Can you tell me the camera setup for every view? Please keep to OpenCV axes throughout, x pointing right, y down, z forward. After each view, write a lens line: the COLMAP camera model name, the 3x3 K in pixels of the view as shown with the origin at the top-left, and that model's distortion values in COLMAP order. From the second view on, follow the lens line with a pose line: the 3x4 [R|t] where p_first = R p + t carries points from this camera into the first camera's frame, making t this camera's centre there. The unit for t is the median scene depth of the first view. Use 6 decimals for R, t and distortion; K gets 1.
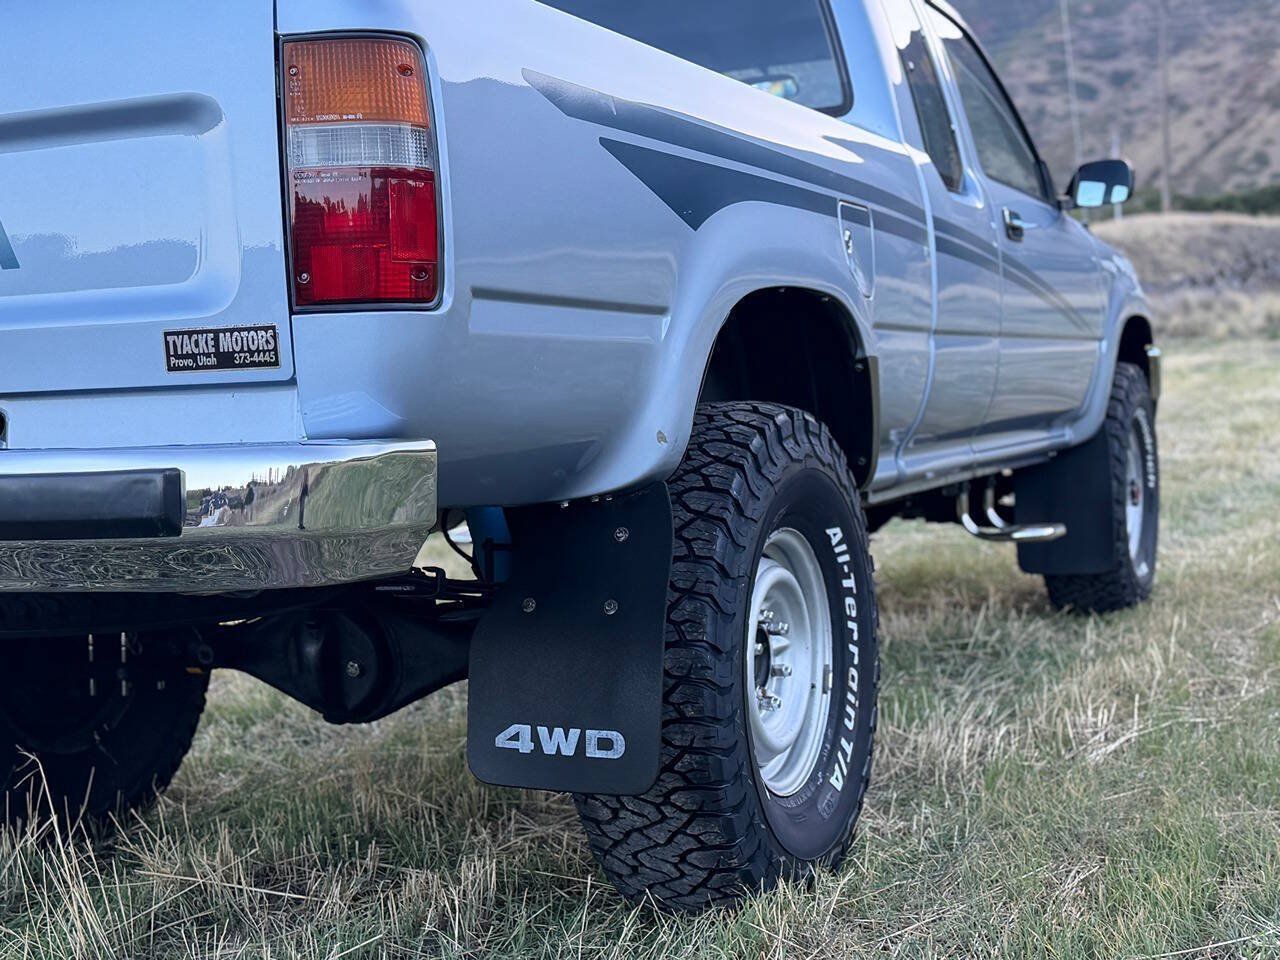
lens RADIAL K [[1766.3, 0, 632.4], [0, 1766.3, 483.9], [0, 0, 1]] dist [0.206832, -0.446399]
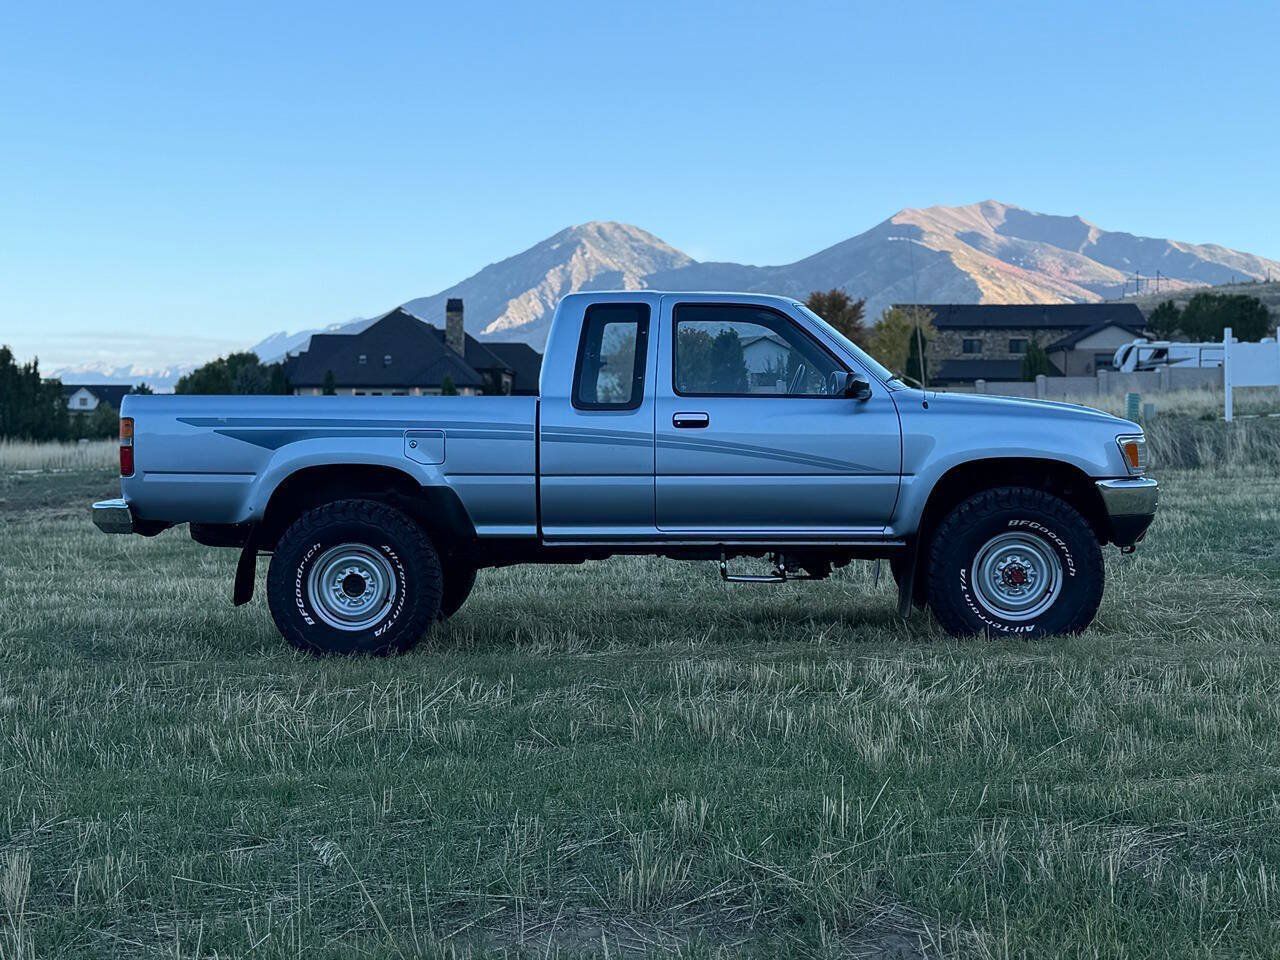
lens RADIAL K [[1766.3, 0, 632.4], [0, 1766.3, 483.9], [0, 0, 1]] dist [0.206832, -0.446399]
pose [[0.391419, 0.074073, -0.917226, 3.312675], [-0.059510, 0.996706, 0.055096, -0.294184], [0.918286, 0.033018, 0.394538, 0.266607]]
